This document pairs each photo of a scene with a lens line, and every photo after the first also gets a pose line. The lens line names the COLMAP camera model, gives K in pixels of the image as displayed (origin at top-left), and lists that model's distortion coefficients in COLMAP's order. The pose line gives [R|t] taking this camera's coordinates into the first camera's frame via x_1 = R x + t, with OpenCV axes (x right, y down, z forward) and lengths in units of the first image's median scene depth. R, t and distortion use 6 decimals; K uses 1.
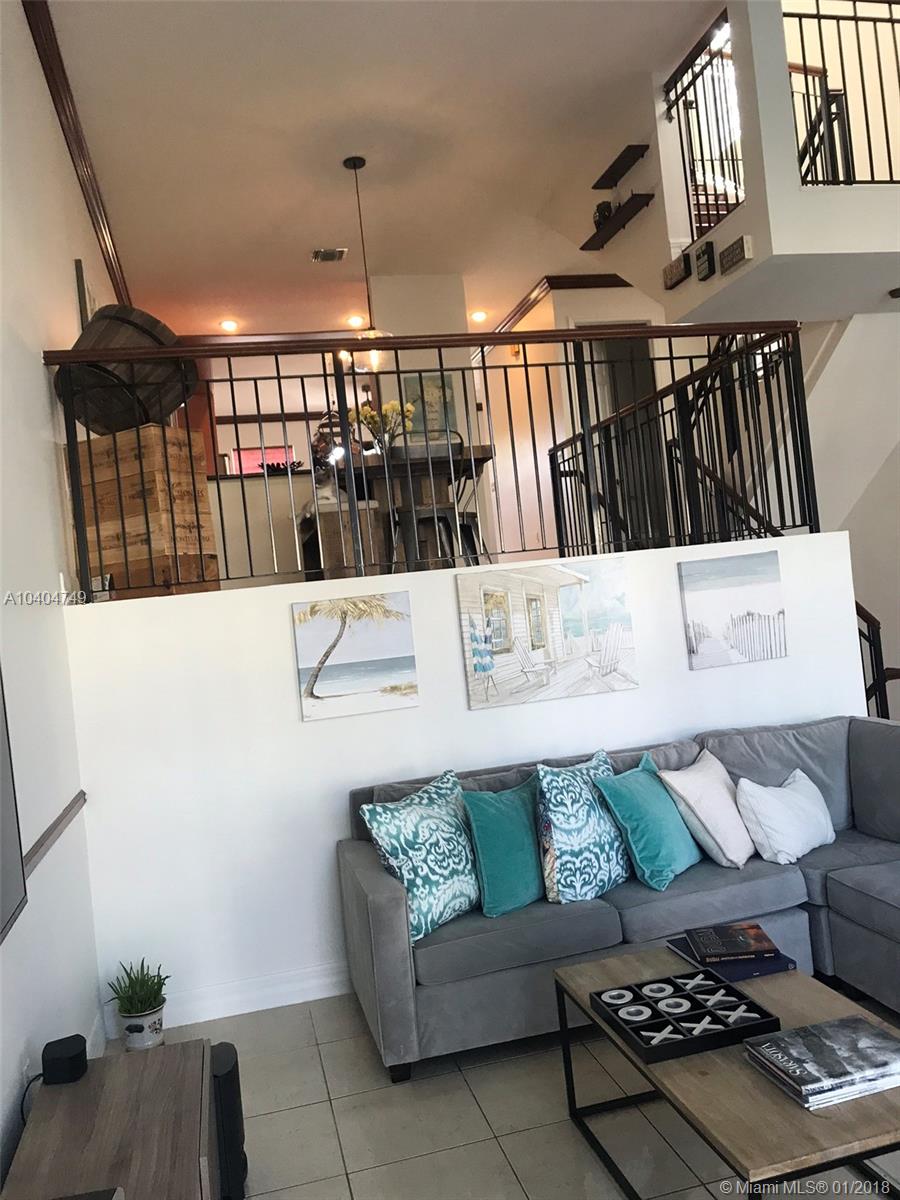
lens RADIAL K [[902.8, 0, 451.7], [0, 902.8, 608.2], [0, 0, 1]] dist [0.010297, -0.000551]
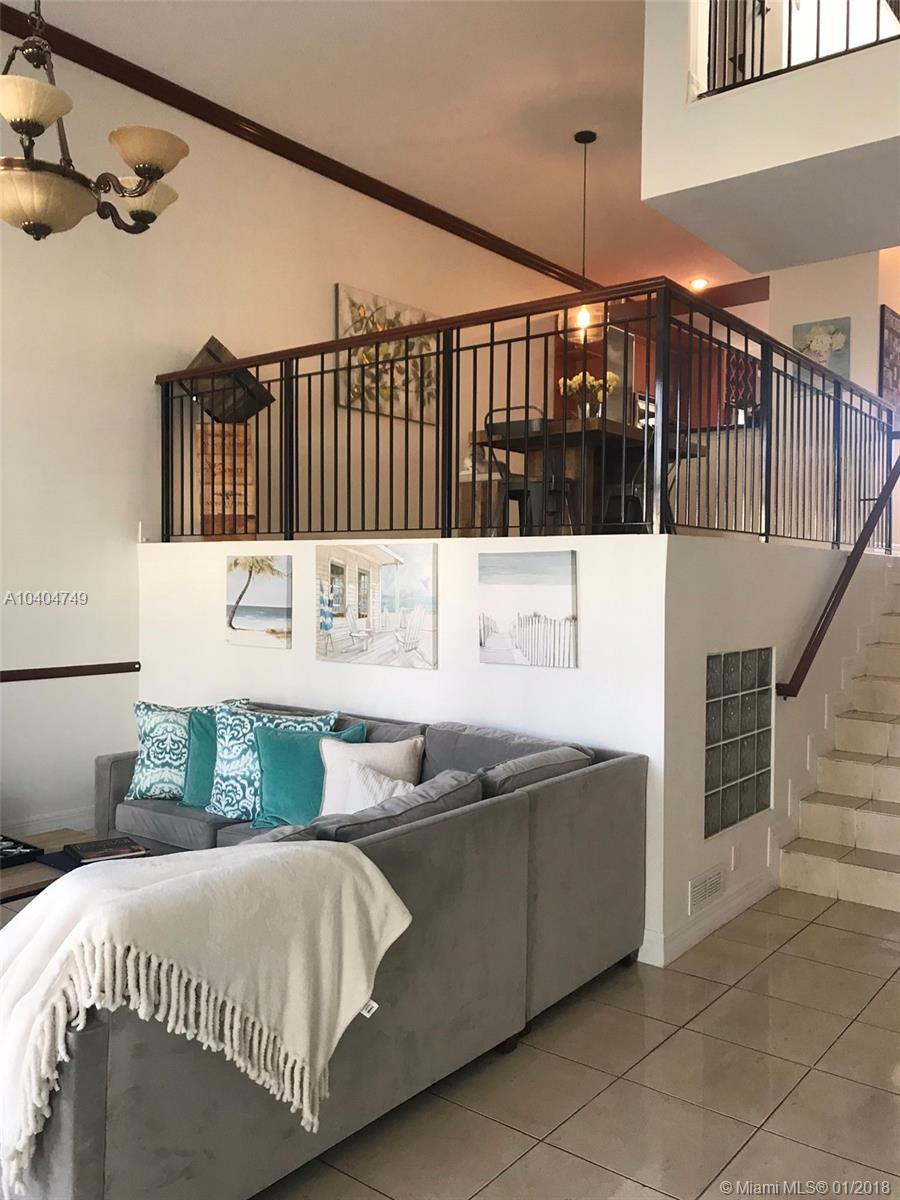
lens RADIAL K [[984.9, 0, 452.9], [0, 984.9, 591.1], [0, 0, 1]] dist [0.036930, -0.036742]
pose [[0.632218, 0.125558, -0.764549, 1.103025], [-0.072597, 0.992040, 0.102886, -0.122566], [0.771382, -0.009542, 0.636301, 0.304557]]
